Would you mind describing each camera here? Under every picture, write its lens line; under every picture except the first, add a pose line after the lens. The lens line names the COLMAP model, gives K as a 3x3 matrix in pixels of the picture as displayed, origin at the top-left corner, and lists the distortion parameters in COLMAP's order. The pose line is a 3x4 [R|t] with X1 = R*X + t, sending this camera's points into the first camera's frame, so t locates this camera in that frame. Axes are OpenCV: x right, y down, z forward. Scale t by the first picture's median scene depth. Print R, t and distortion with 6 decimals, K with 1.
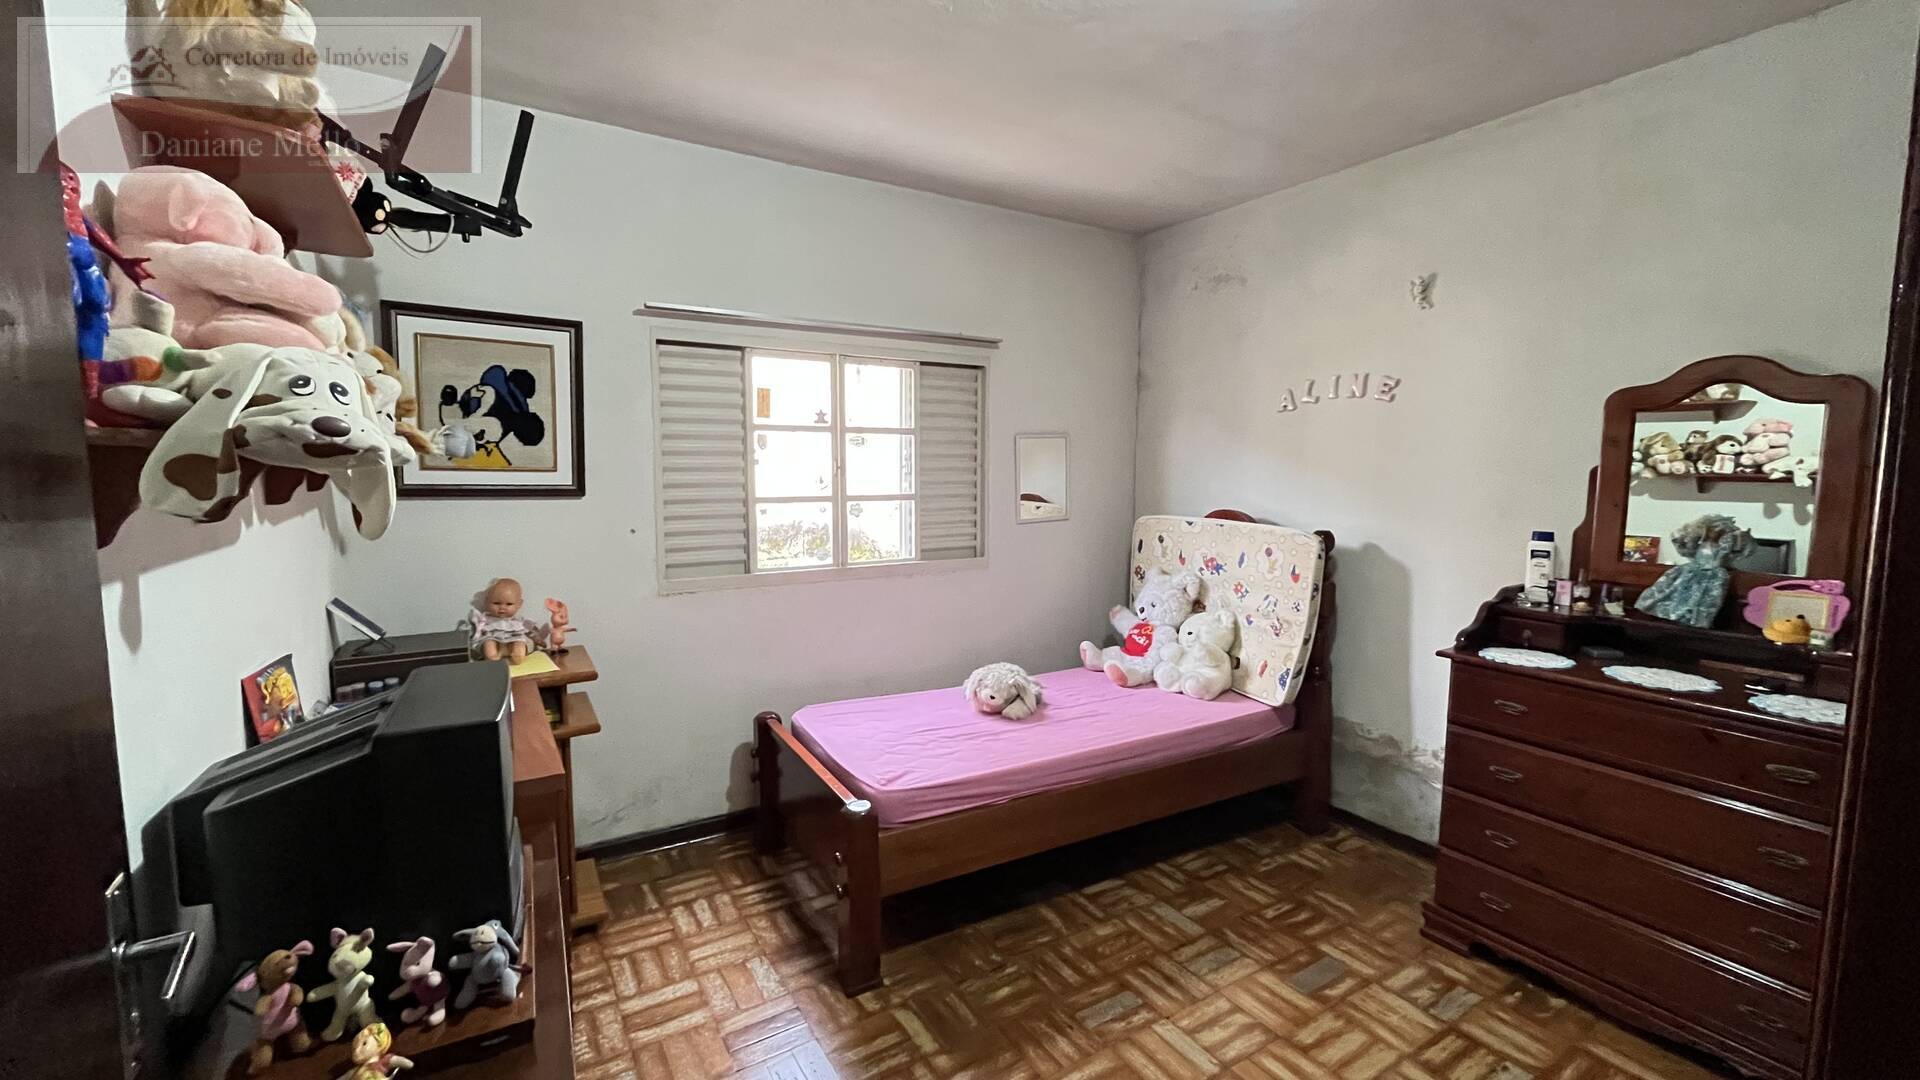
lens RADIAL K [[774.2, 0, 966.5], [0, 774.2, 536.8], [0, 0, 1]] dist [-0.002916, -0.000340]
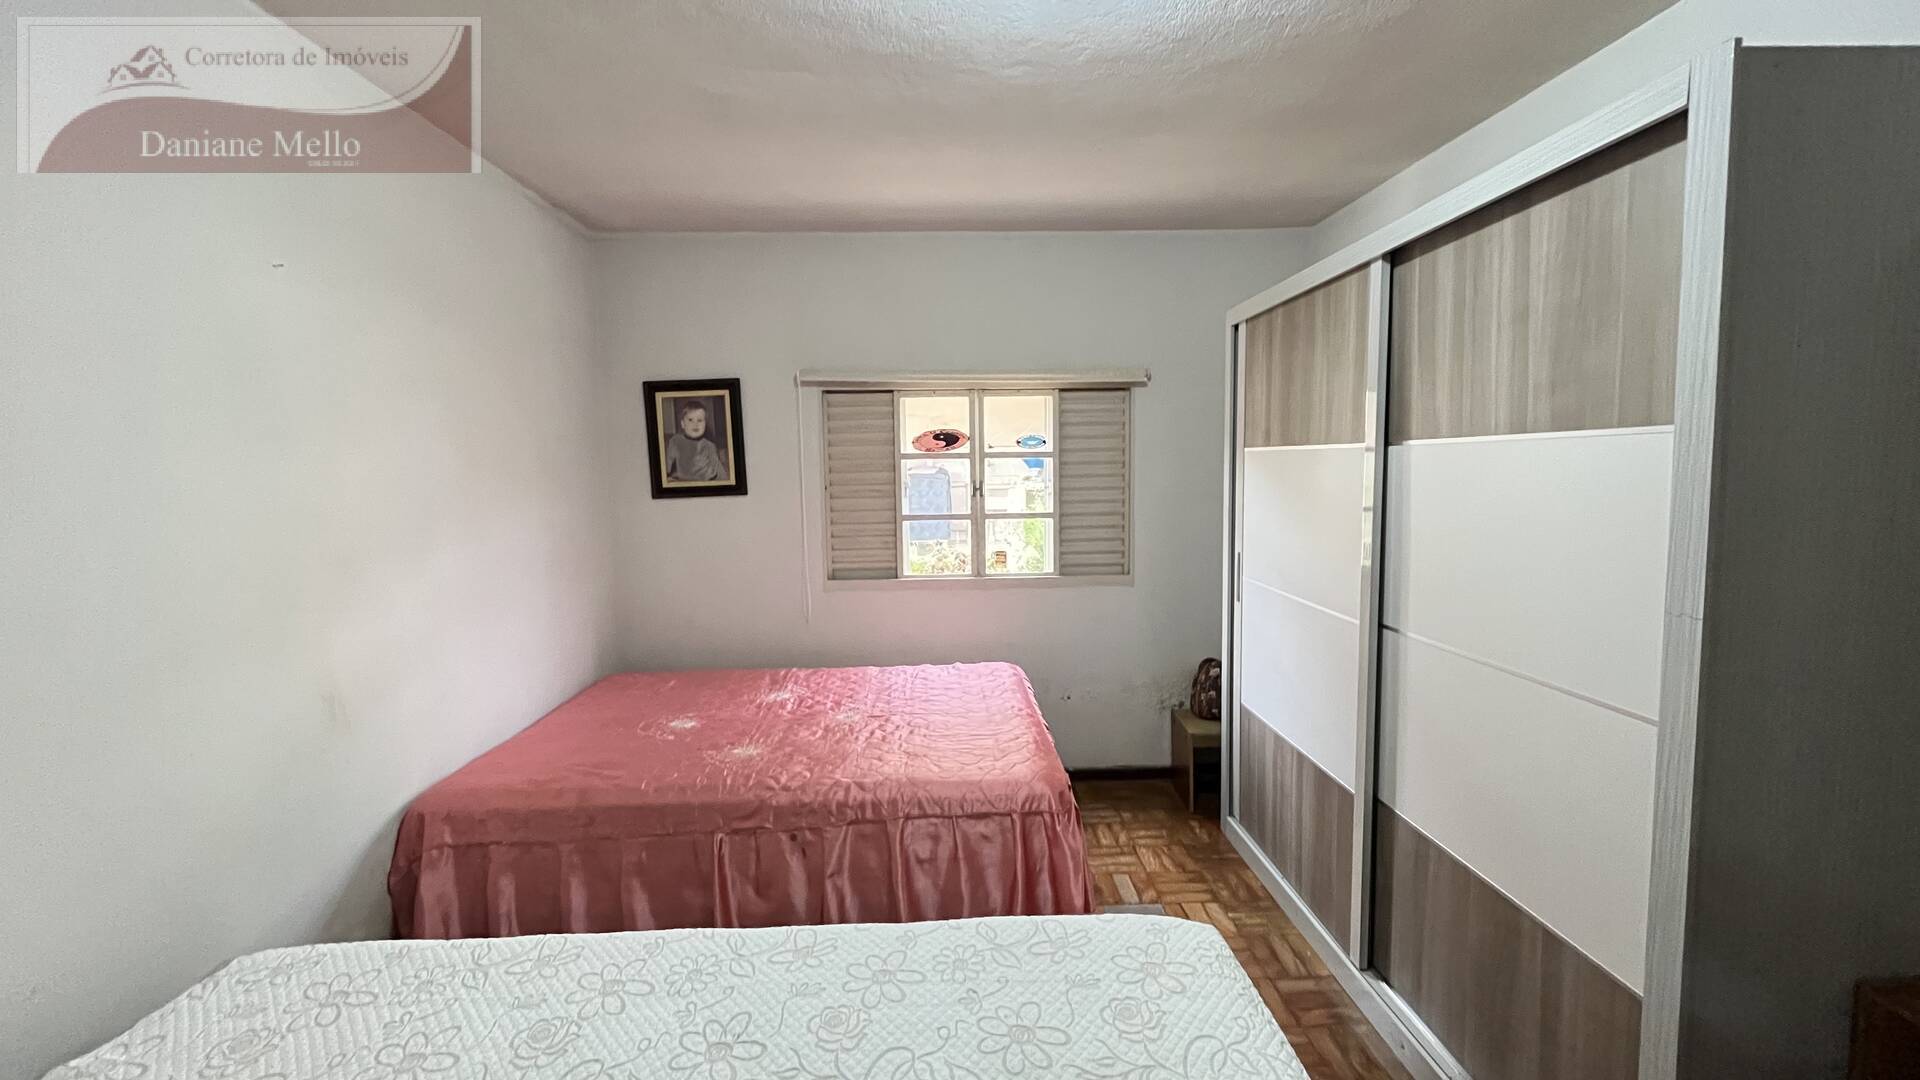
lens RADIAL K [[774.2, 0, 966.5], [0, 774.2, 536.8], [0, 0, 1]] dist [-0.002916, -0.000340]
pose [[0.877358, 0.035313, -0.478535, 0.419117], [-0.030580, 0.999376, 0.017683, -0.046653], [0.478860, -0.000881, 0.877891, 0.015433]]
